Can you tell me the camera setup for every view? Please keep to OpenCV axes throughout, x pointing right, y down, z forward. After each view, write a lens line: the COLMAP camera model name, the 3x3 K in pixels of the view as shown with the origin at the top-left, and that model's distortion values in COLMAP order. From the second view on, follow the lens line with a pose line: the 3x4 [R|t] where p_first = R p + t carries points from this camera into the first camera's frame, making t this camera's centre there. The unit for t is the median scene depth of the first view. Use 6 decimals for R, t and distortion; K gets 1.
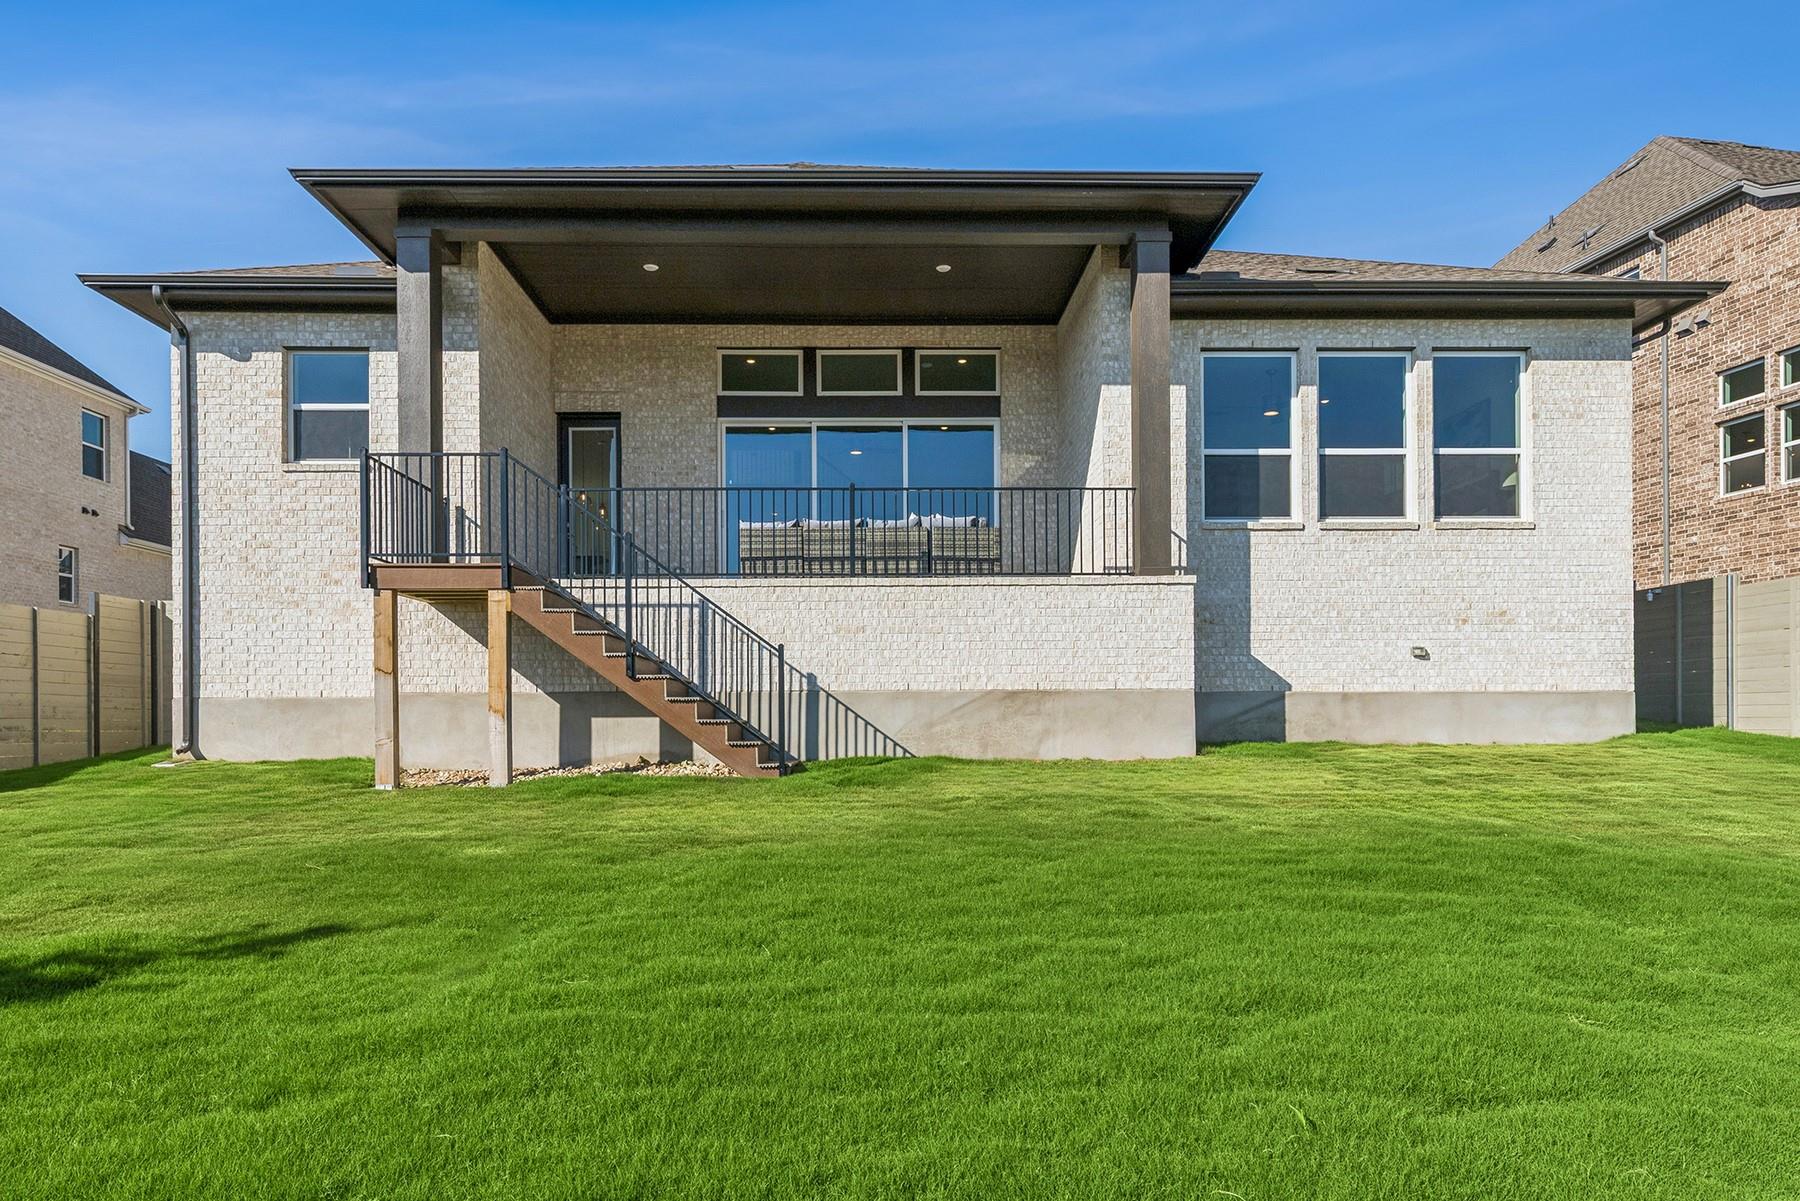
lens RADIAL K [[813.2, 0, 892.4], [0, 813.2, 601.8], [0, 0, 1]] dist [-0.001109, 0.001632]
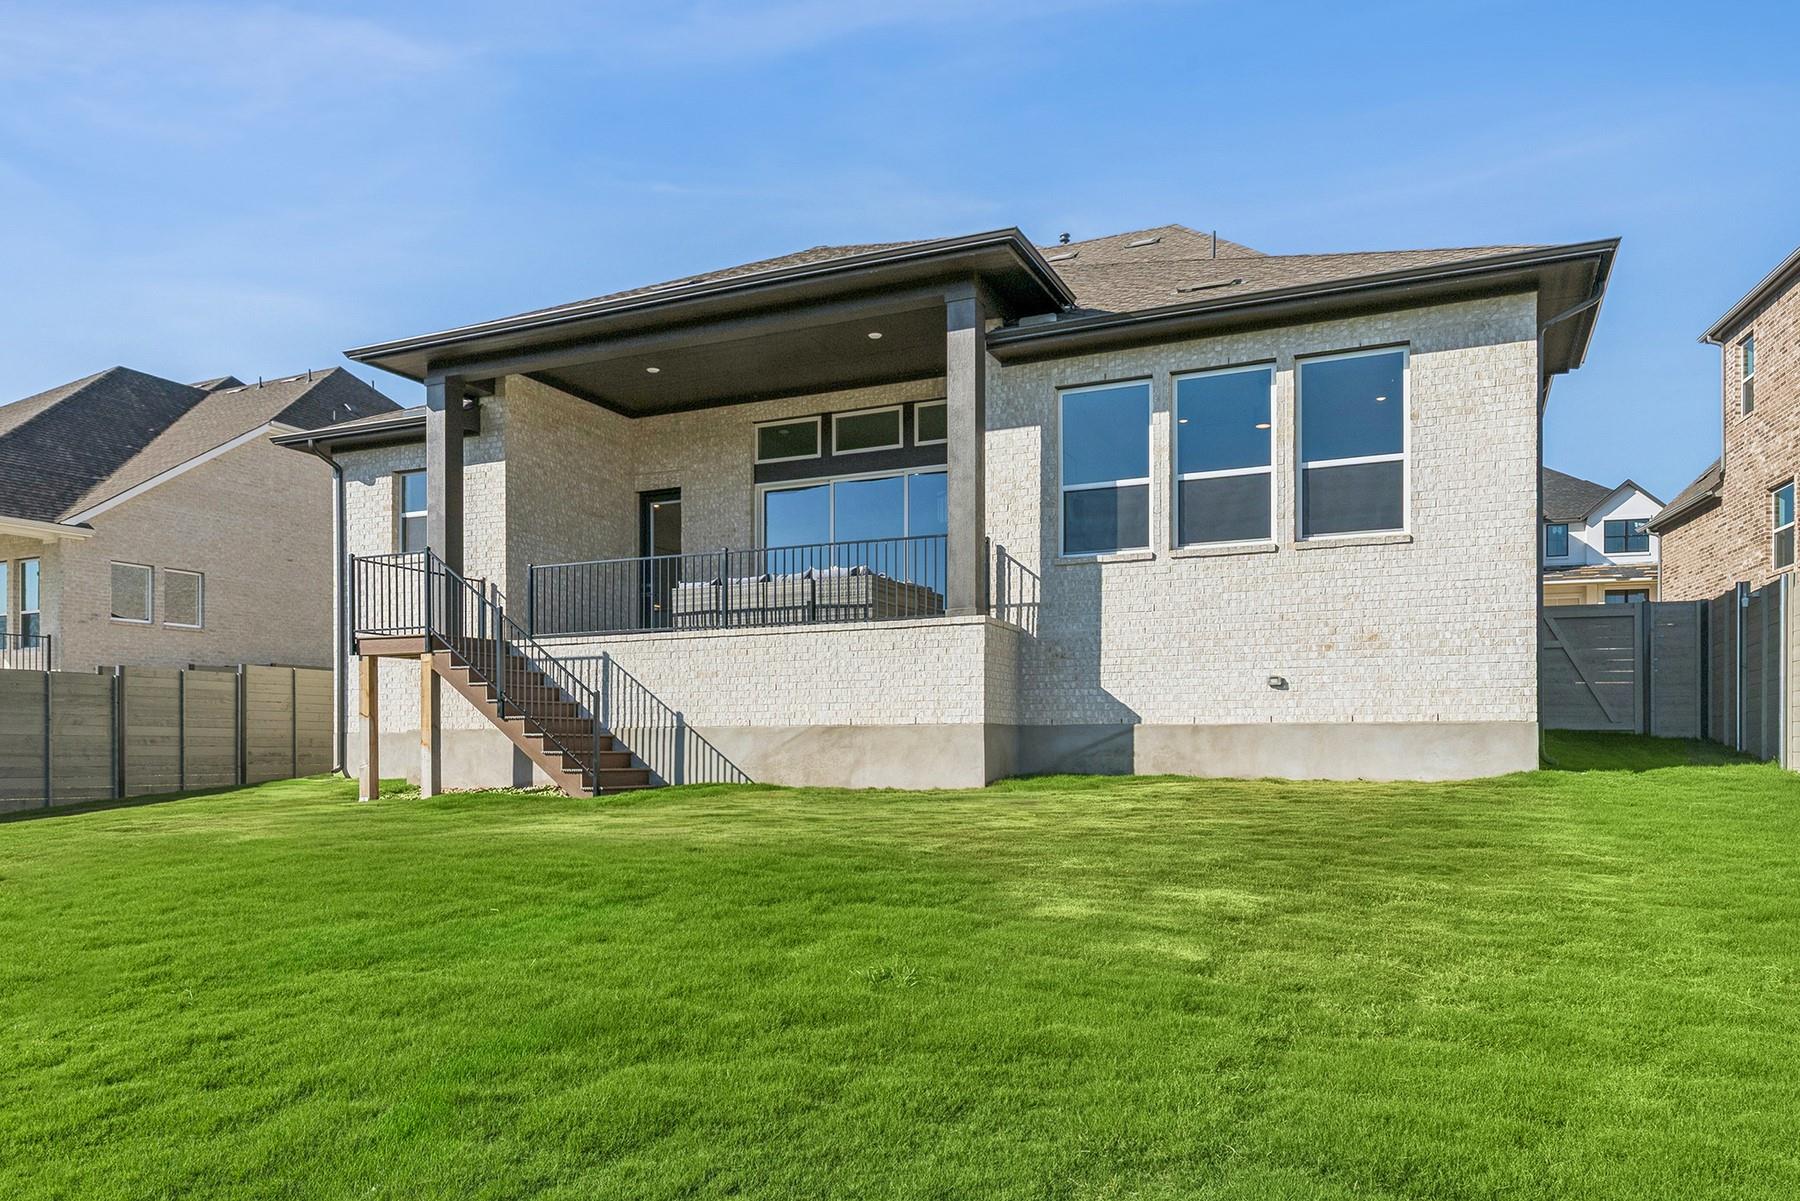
lens RADIAL K [[813.2, 0, 936.7], [0, 813.2, 626.8], [0, 0, 1]] dist [-0.001109, 0.001632]
pose [[0.953675, -0.041667, -0.297940, 0.551579], [0.040988, 0.999123, -0.008529, -0.009825], [0.298034, -0.004078, 0.954546, -0.019425]]
